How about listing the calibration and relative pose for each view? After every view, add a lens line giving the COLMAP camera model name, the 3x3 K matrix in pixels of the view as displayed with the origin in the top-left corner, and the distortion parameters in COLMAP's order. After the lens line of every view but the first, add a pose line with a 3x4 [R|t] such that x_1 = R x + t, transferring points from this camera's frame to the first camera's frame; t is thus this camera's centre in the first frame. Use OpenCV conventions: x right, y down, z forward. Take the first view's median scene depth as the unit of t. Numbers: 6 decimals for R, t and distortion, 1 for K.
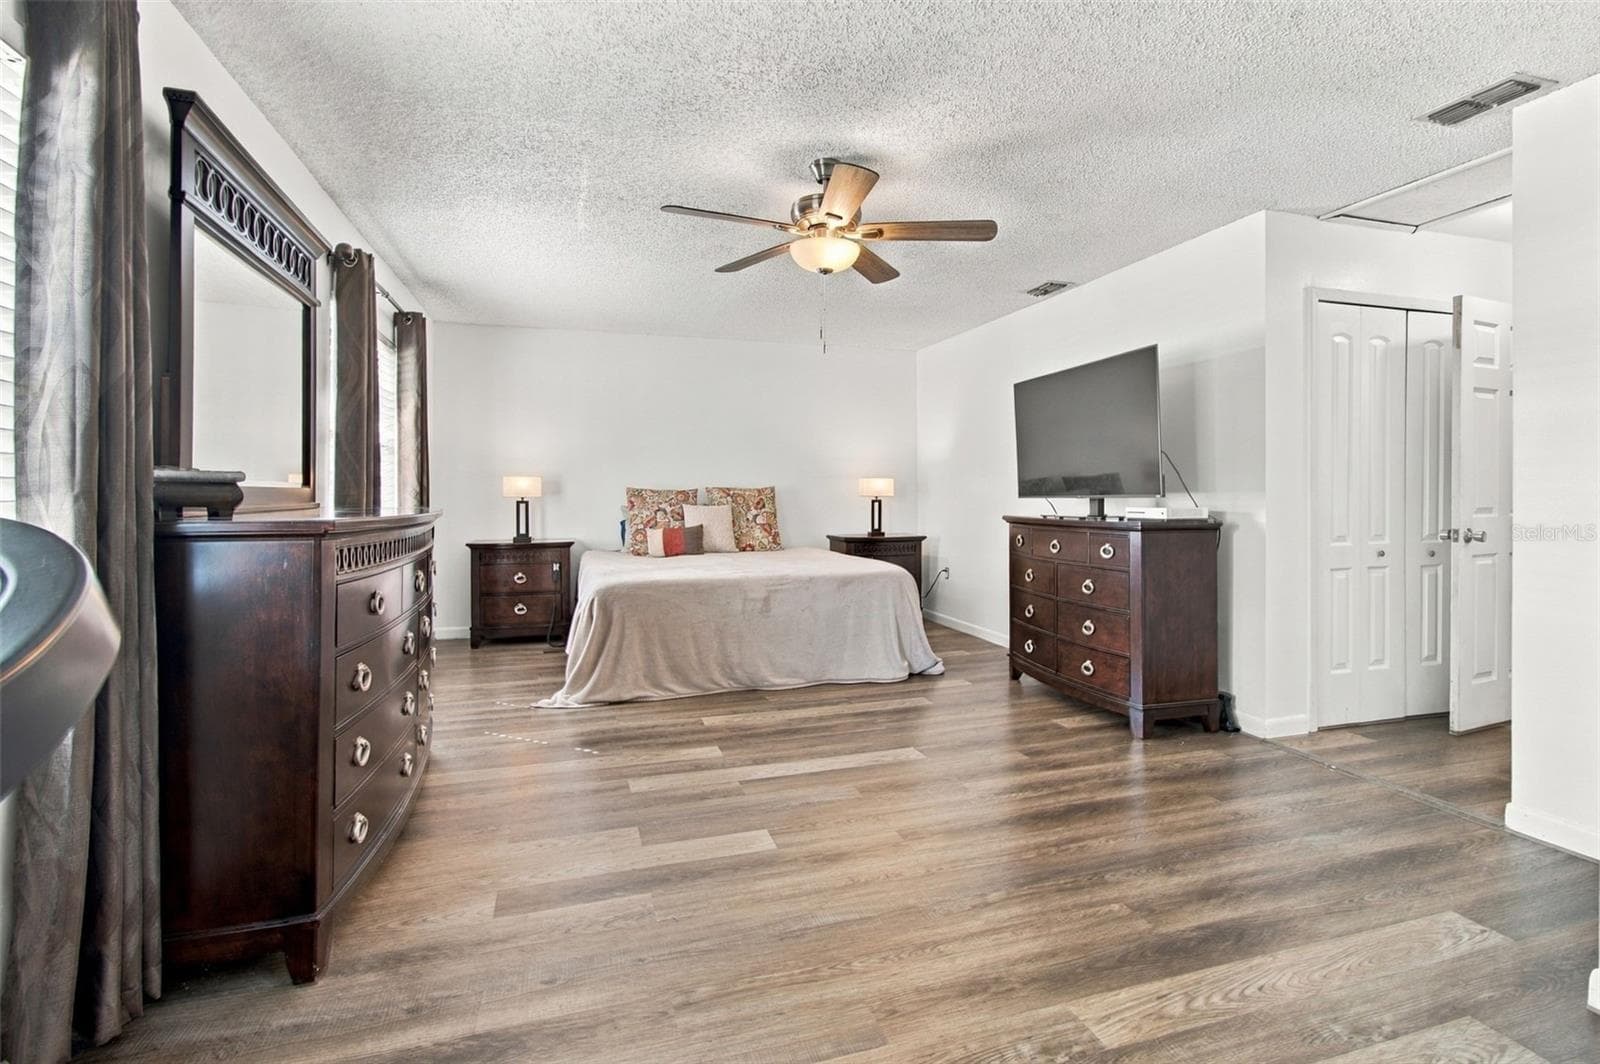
lens RADIAL K [[766.5, 0, 807.8], [0, 766.5, 475.1], [0, 0, 1]] dist [0.000900, 0.000070]
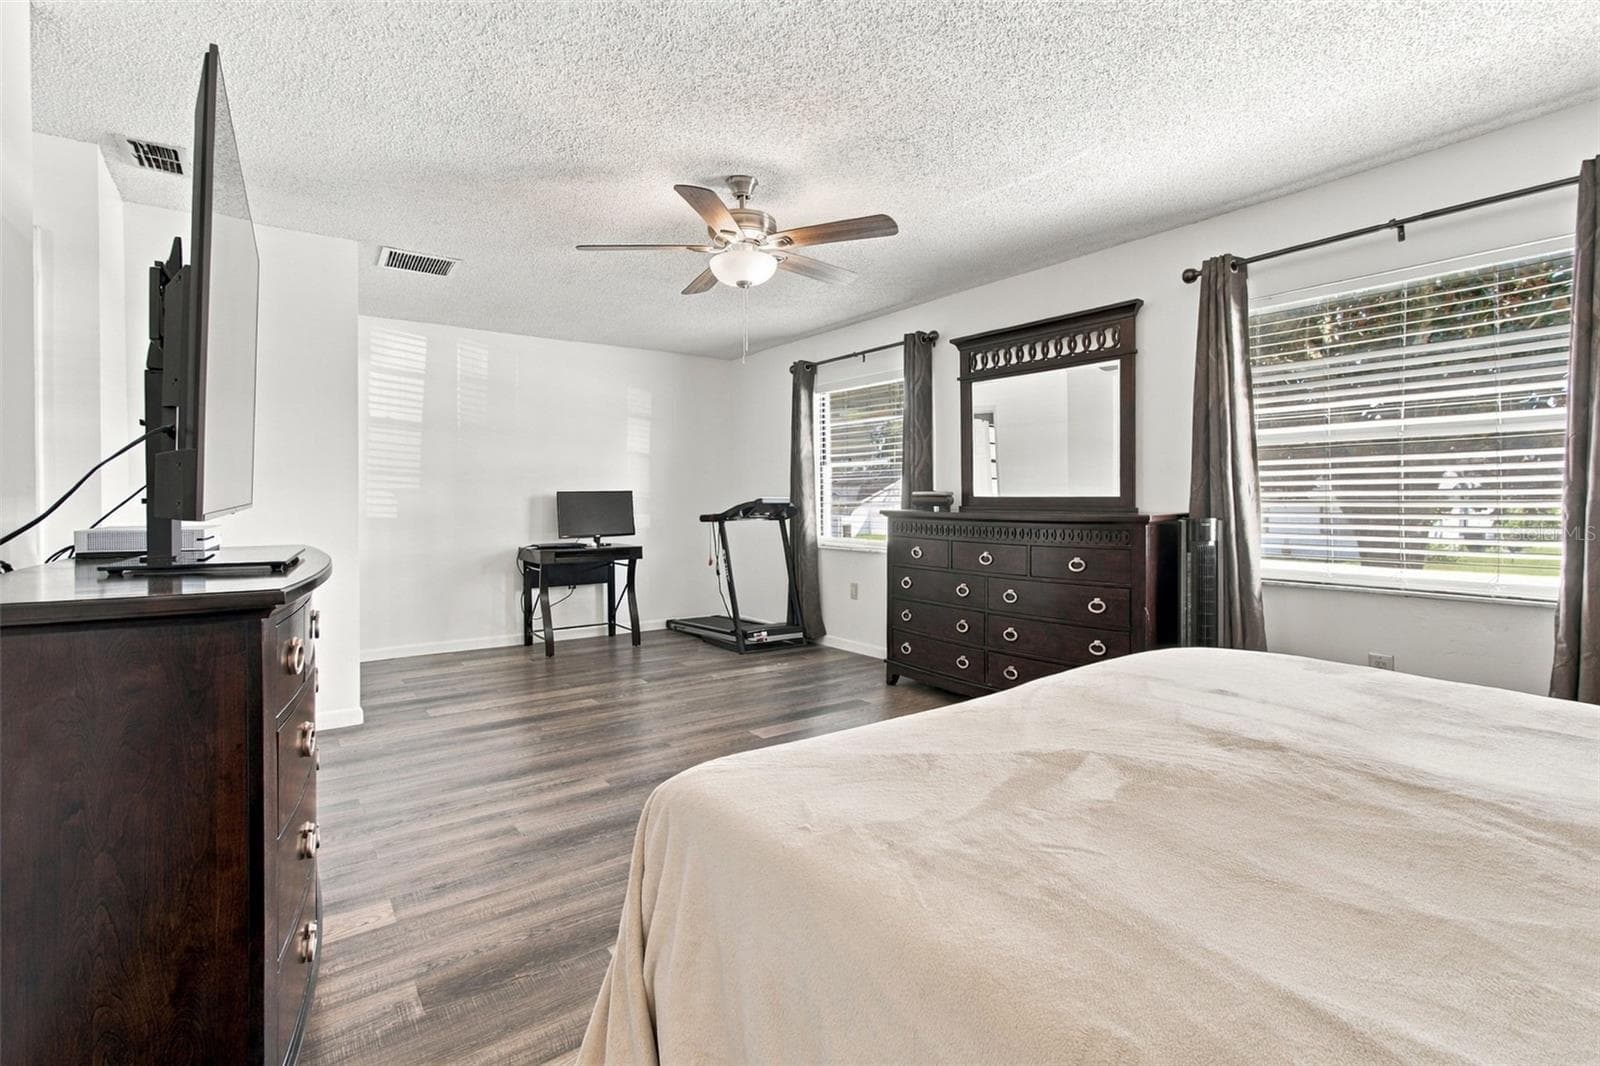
lens RADIAL K [[750.3, 0, 796.7], [0, 750.3, 500.0], [0, 0, 1]] dist [-0.025378, 0.000405]
pose [[-0.949071, 0.003411, -0.315043, 0.188270], [0.009198, 0.999815, -0.016884, 0.030586], [0.314928, -0.018922, -0.948927, 1.369659]]
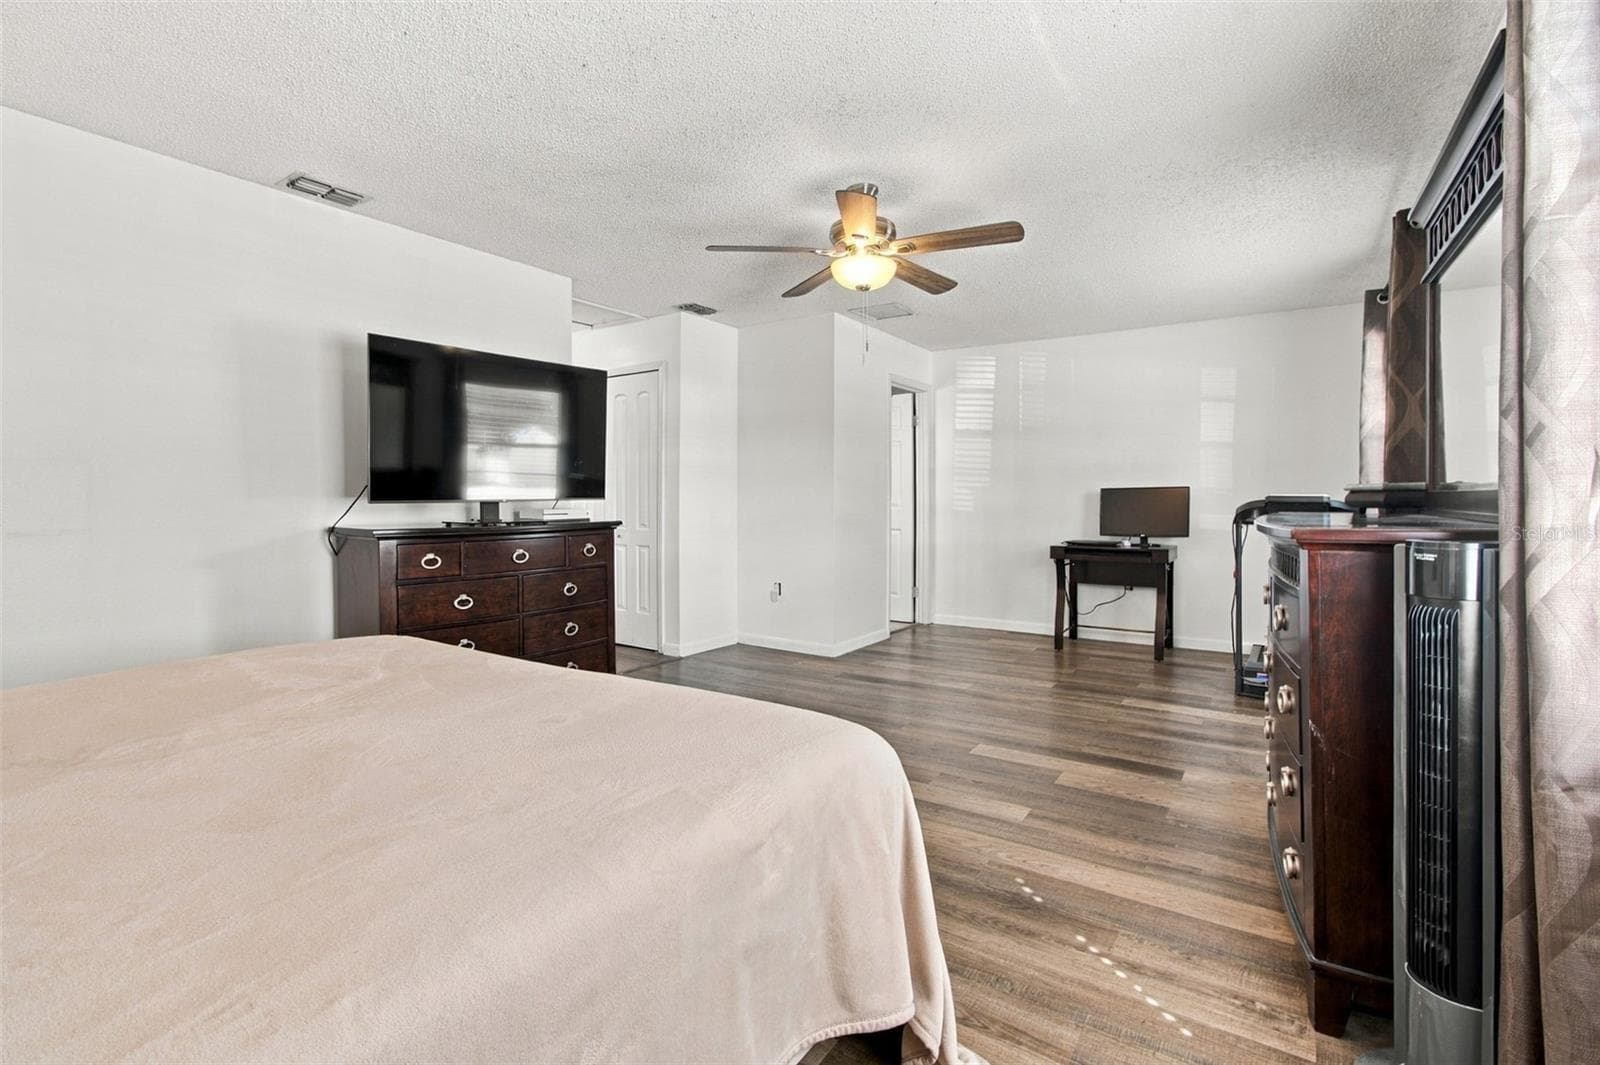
lens RADIAL K [[750.3, 0, 796.7], [0, 750.3, 499.5], [0, 0, 1]] dist [-0.025378, 0.000405]
pose [[-0.641447, -0.005585, 0.767147, -0.505346], [-0.008823, 0.999961, -0.000098, 0.013026], [-0.767116, -0.006831, -0.641472, 1.222796]]
